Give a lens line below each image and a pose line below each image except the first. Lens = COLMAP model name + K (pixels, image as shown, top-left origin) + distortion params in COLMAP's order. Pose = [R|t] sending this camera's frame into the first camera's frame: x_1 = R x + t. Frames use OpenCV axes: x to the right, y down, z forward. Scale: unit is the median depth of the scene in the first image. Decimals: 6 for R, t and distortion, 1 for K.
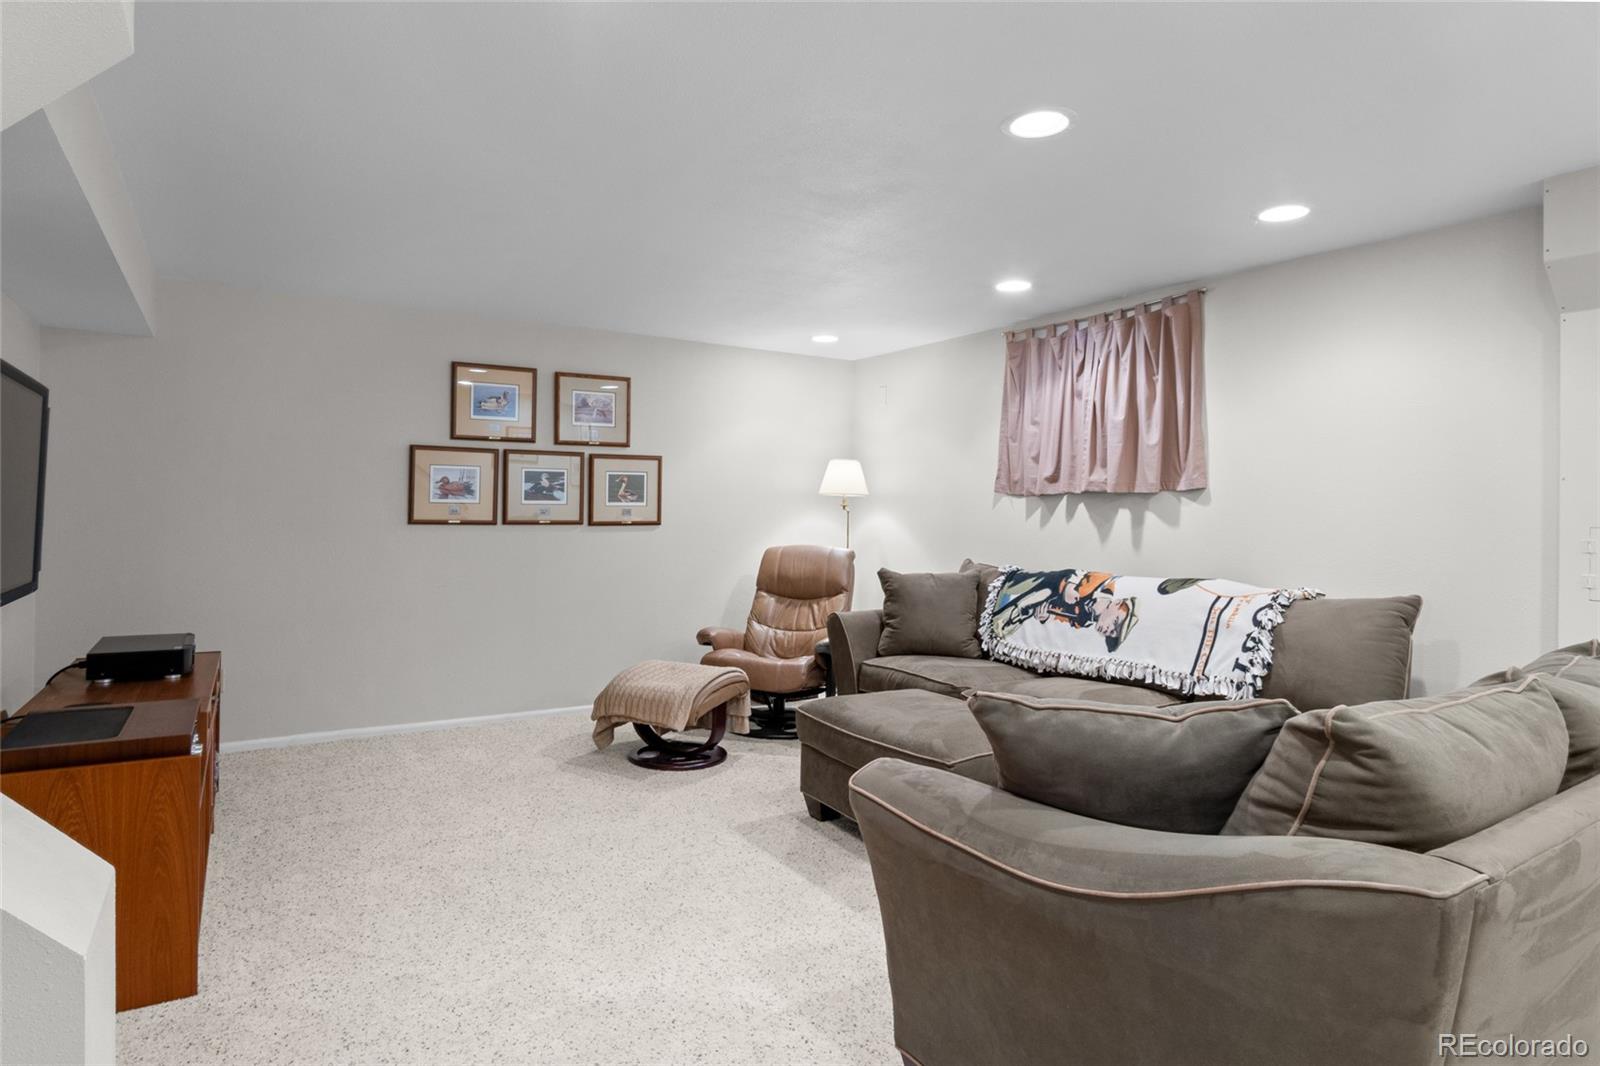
lens RADIAL K [[879.4, 0, 800.2], [0, 879.4, 484.0], [0, 0, 1]] dist [-0.022342, 0.001502]
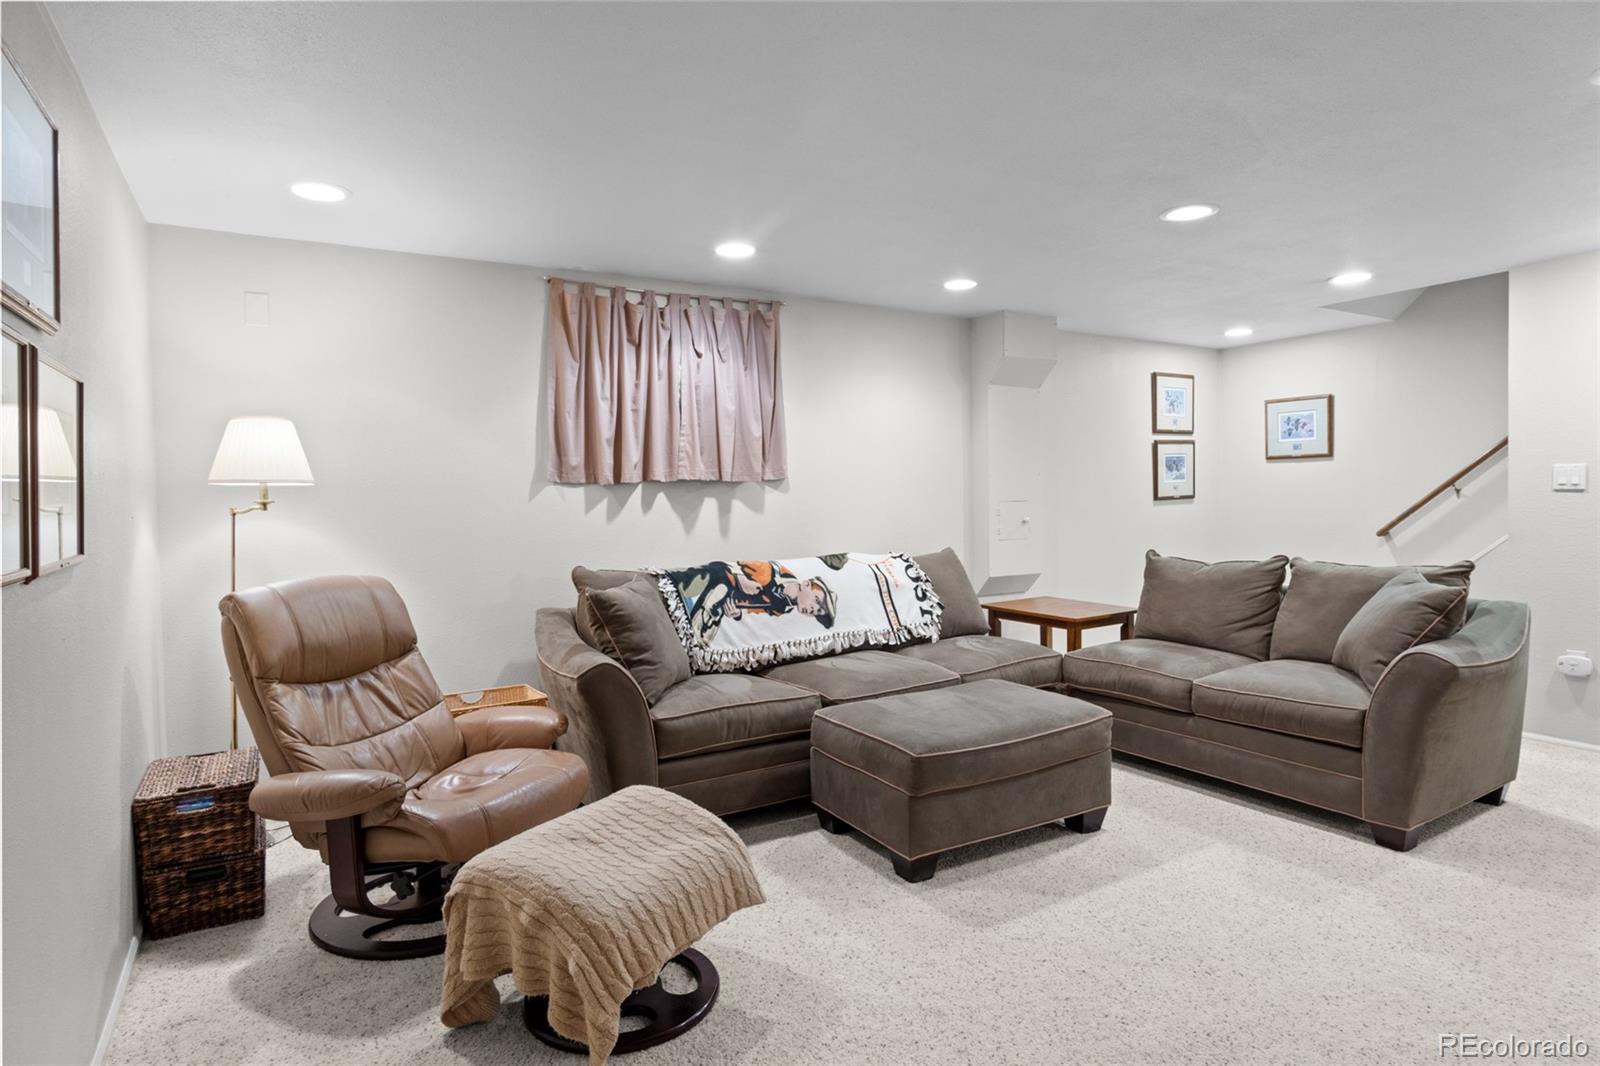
lens RADIAL K [[858.3, 0, 778.2], [0, 858.3, 524.6], [0, 0, 1]] dist [-0.025820, 0.001105]
pose [[0.043448, -0.037532, 0.998350, -0.640441], [-0.008264, 0.999246, 0.037926, 0.022240], [-0.999022, -0.009898, 0.043105, 0.929949]]
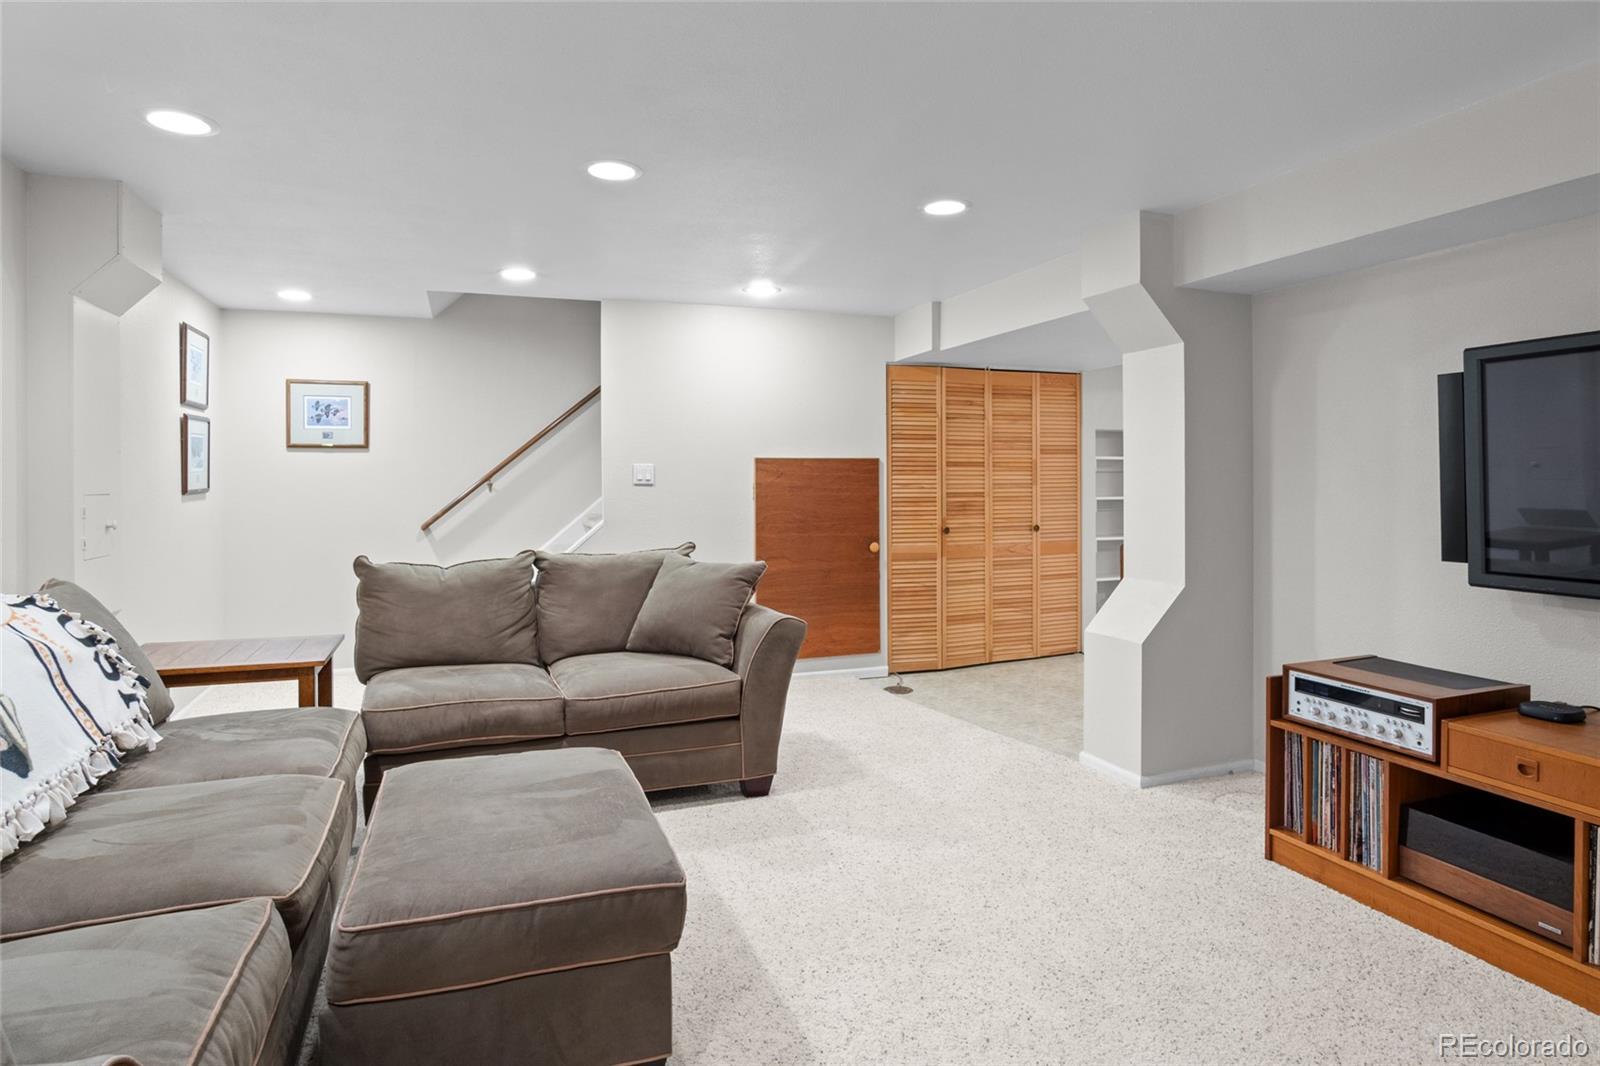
lens RADIAL K [[879.4, 0, 800.2], [0, 879.4, 484.0], [0, 0, 1]] dist [-0.022342, 0.001502]
pose [[-0.975793, -0.000388, 0.218694, -0.148858], [-0.005178, 0.999759, -0.021329, 0.036595], [-0.218633, -0.021945, -0.975560, 1.253168]]
